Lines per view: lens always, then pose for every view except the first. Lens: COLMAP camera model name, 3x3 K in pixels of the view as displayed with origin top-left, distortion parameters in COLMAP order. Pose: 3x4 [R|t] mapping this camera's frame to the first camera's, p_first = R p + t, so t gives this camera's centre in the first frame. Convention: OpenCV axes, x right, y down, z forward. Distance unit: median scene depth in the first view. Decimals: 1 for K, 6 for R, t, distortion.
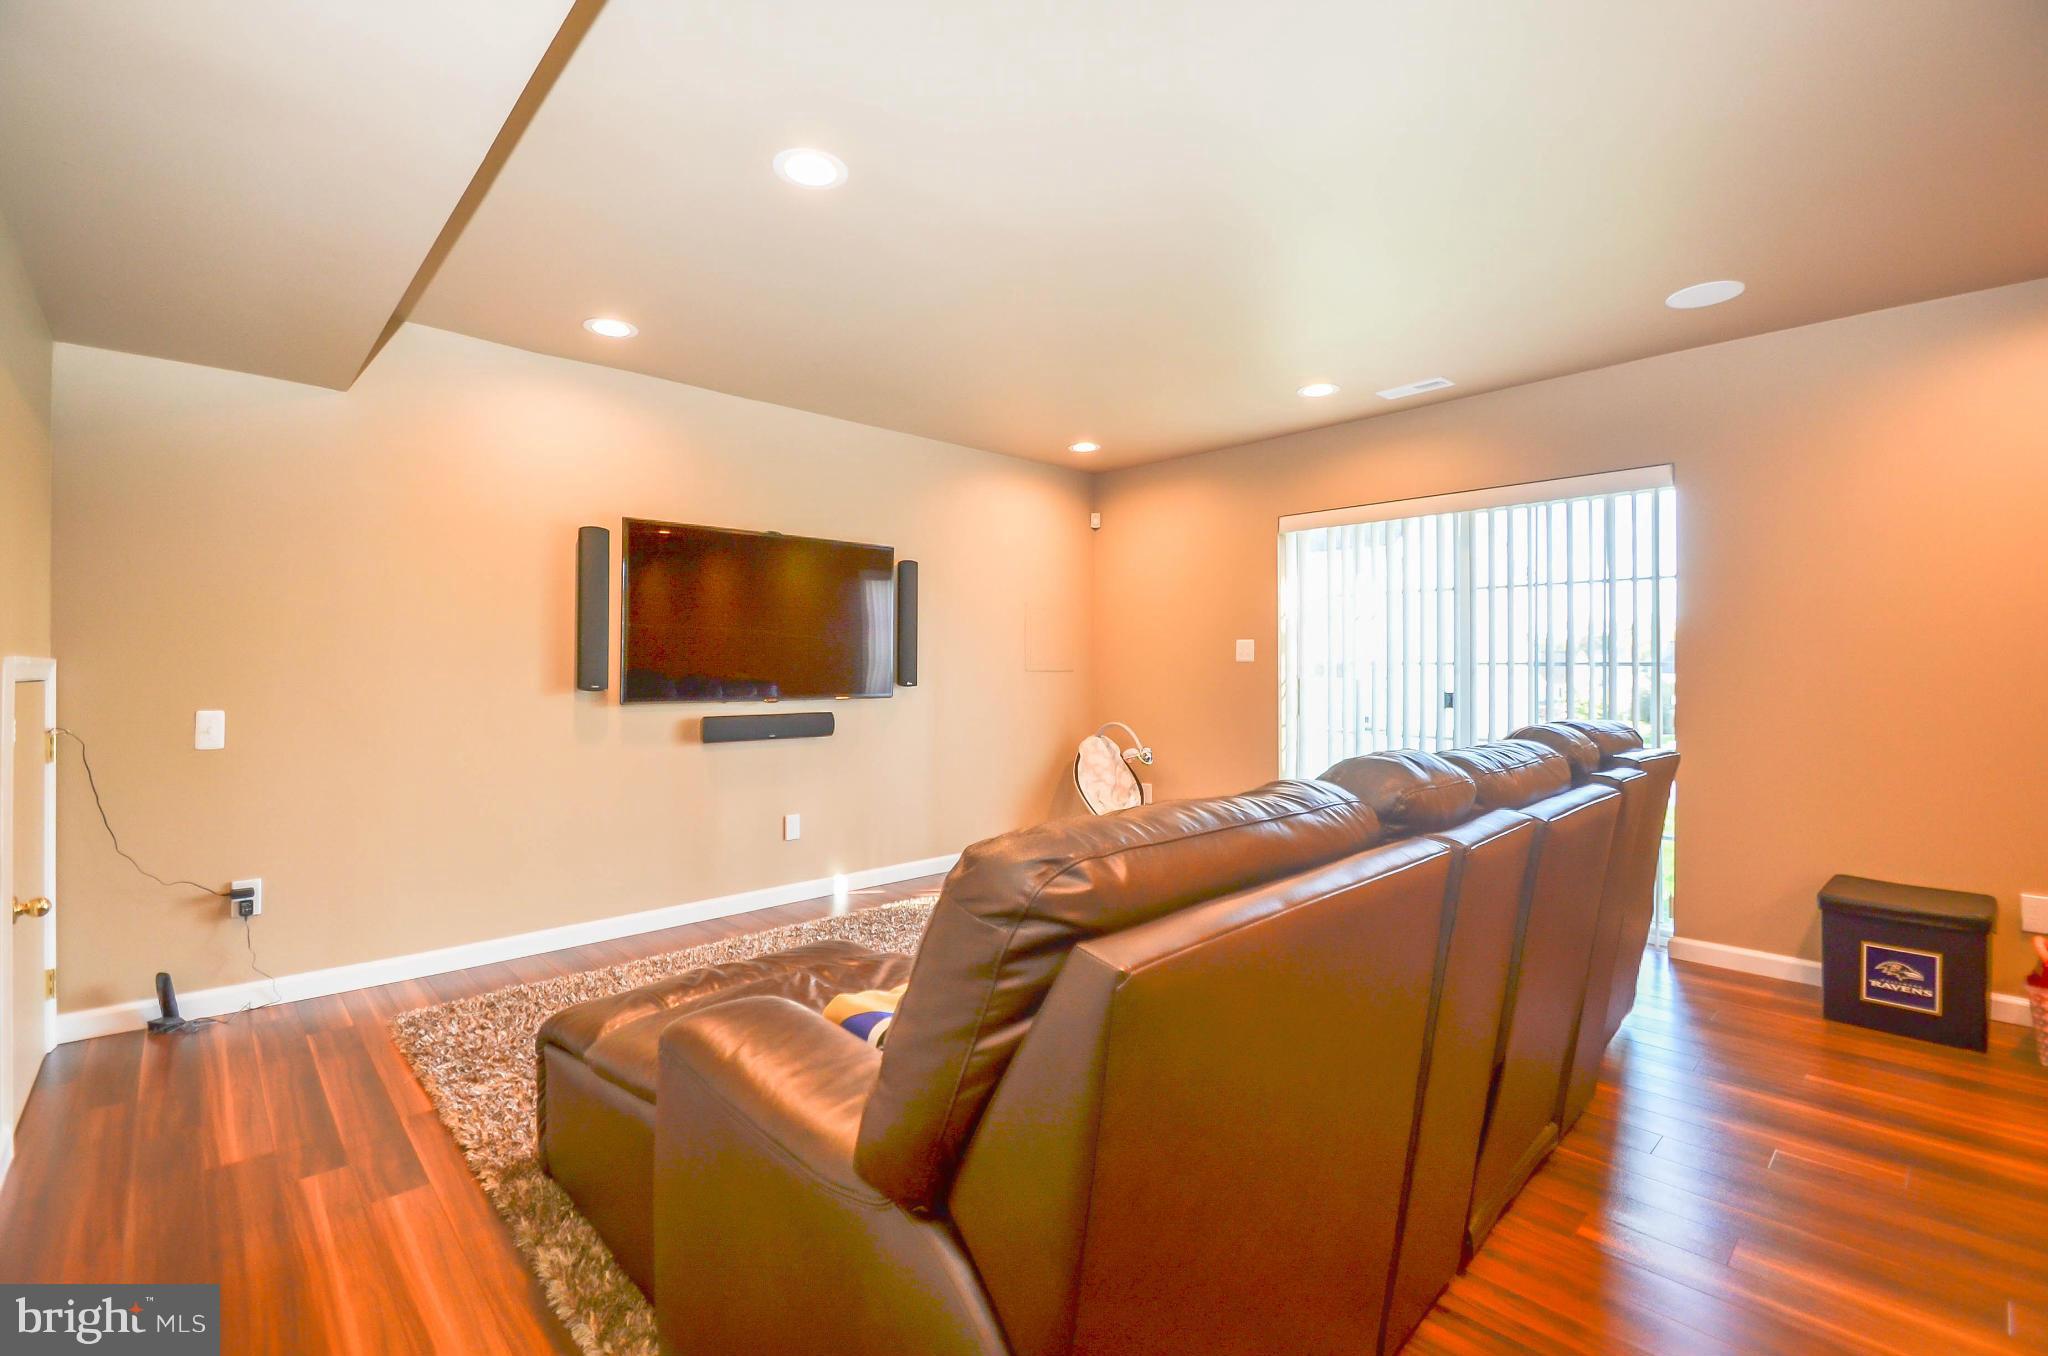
lens RADIAL K [[886.4, 0, 1020.4], [0, 886.4, 658.4], [0, 0, 1]] dist [0.015613, -0.018144]
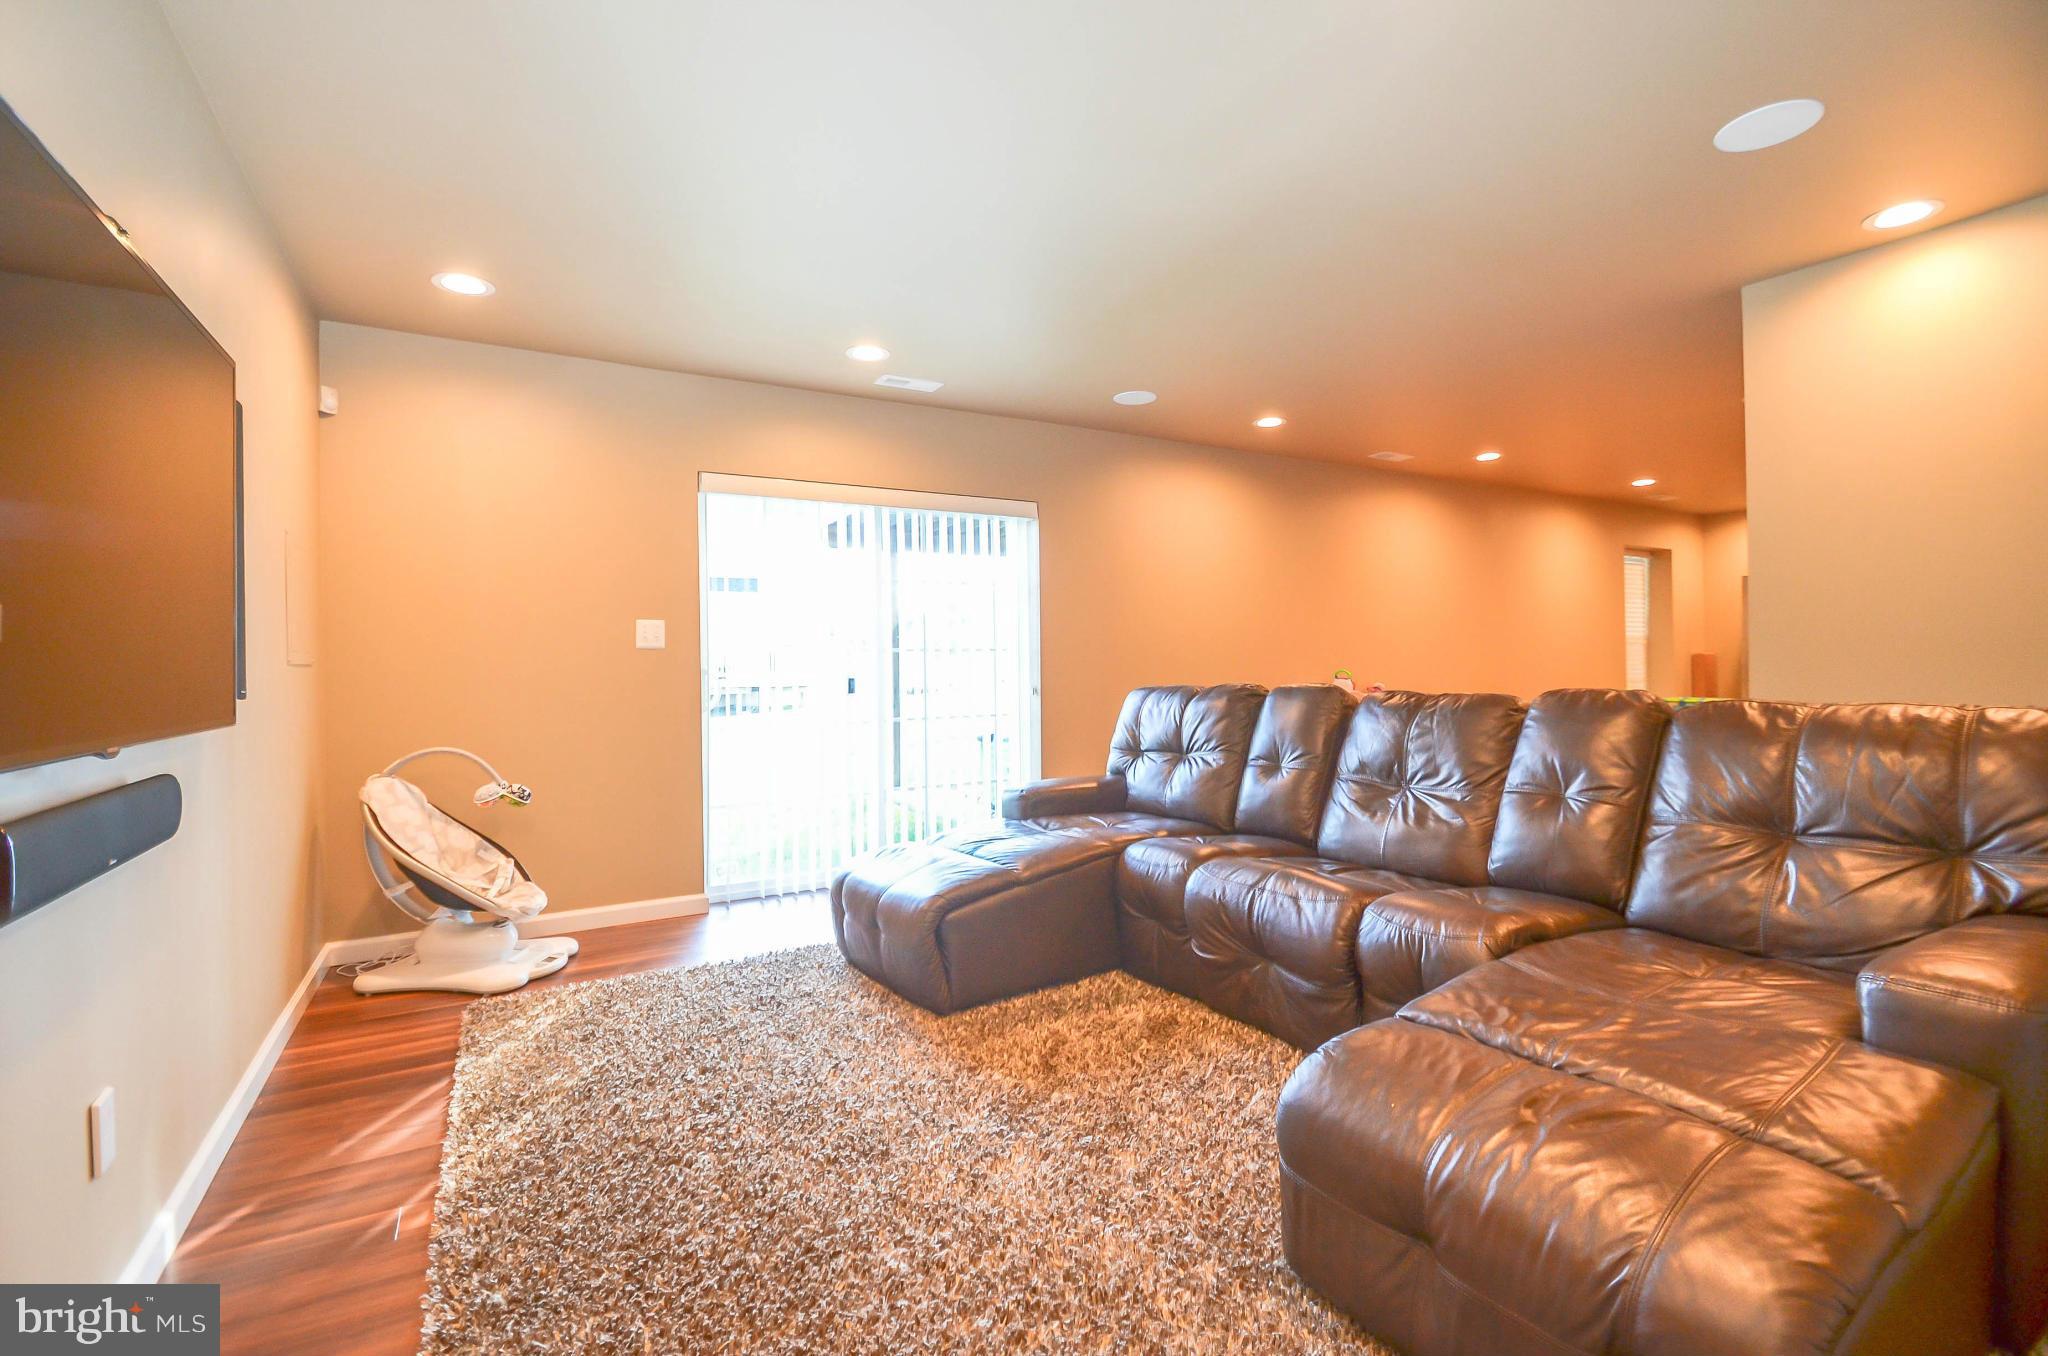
lens RADIAL K [[886.4, 0, 1020.4], [0, 886.4, 658.4], [0, 0, 1]] dist [0.015613, -0.018144]
pose [[0.224282, 0.000346, 0.974524, -0.442554], [0.005591, 0.999983, -0.001642, 0.016120], [-0.974508, 0.005816, 0.224276, 0.529967]]
